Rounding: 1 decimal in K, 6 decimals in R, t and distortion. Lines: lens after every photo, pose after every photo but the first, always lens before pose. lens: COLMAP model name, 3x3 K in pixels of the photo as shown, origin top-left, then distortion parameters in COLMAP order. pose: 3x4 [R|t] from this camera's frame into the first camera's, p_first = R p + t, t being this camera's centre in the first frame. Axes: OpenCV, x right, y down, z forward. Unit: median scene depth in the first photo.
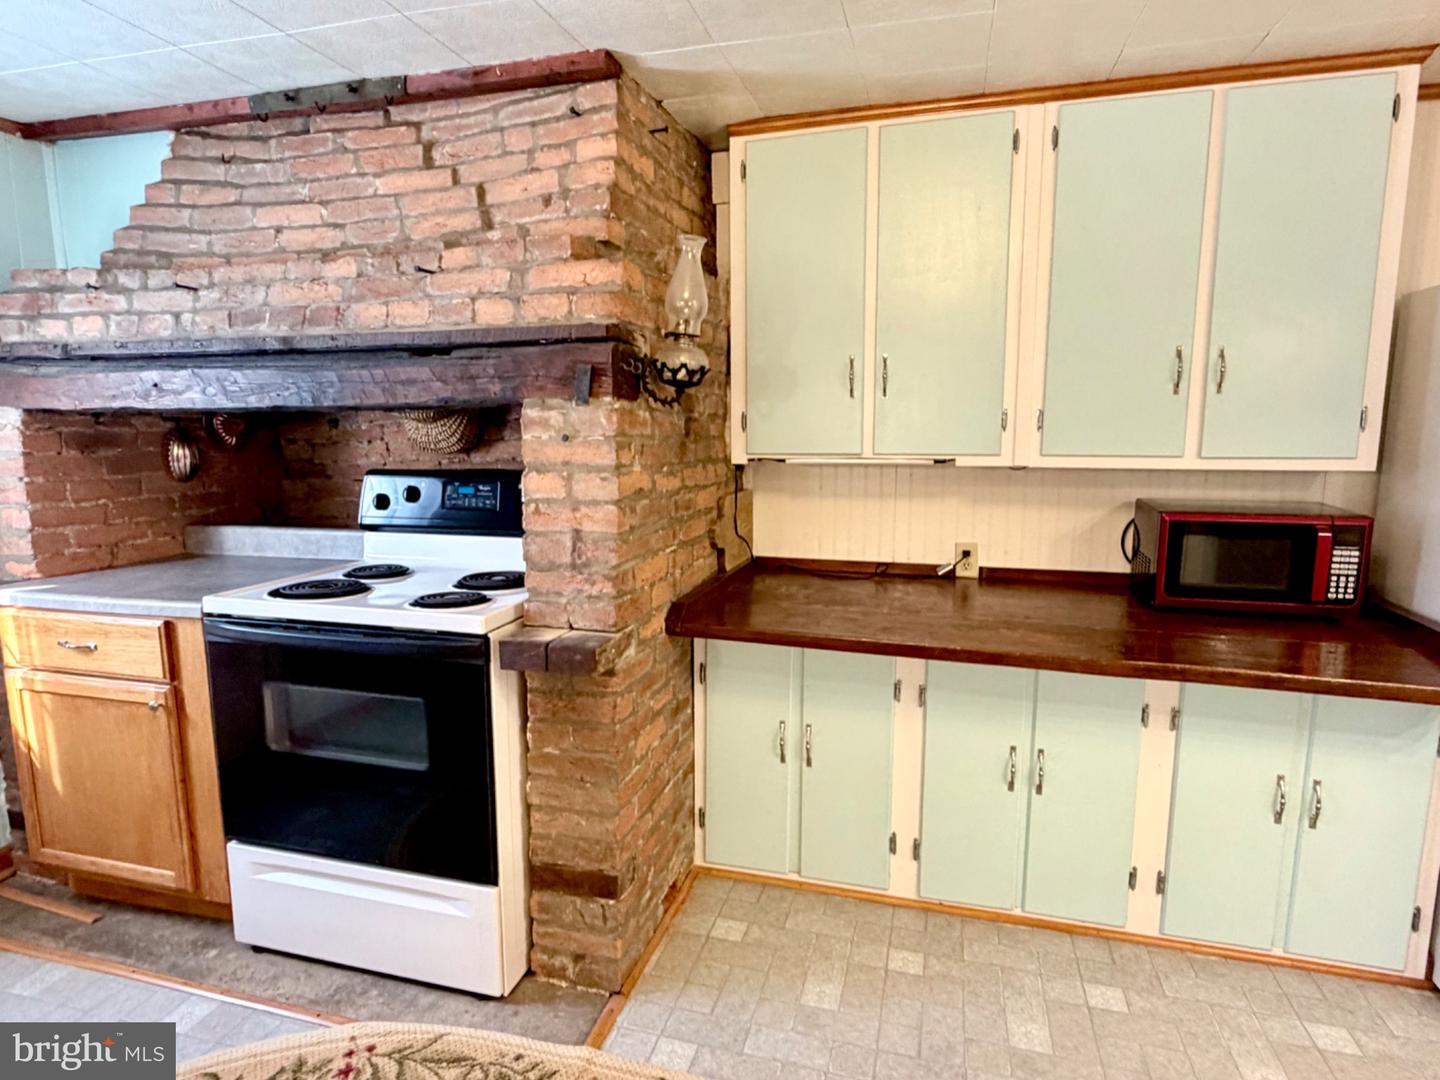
lens RADIAL K [[804.5, 0, 719.5], [0, 804.5, 540.6], [0, 0, 1]] dist [0.002103, -0.000963]
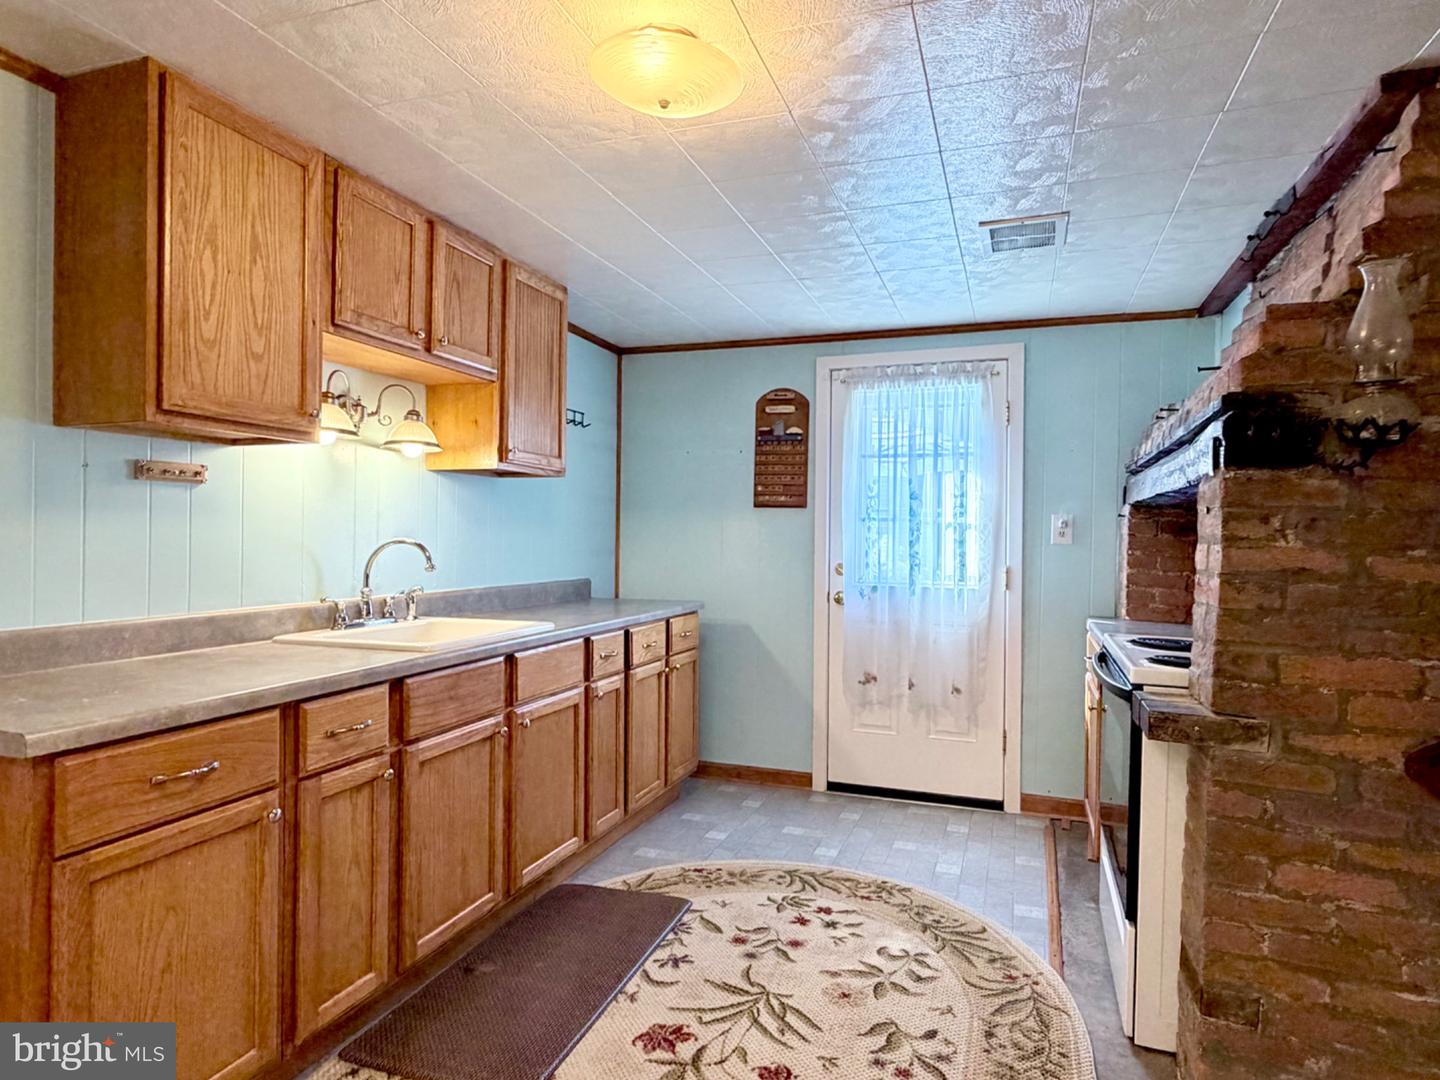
lens RADIAL K [[804.5, 0, 724.9], [0, 804.5, 536.8], [0, 0, 1]] dist [0.002103, -0.000963]
pose [[-0.074671, 0.007033, -0.997183, 0.803087], [-0.158529, 0.987175, 0.018833, -0.016432], [0.984527, 0.159489, -0.072599, 0.447211]]
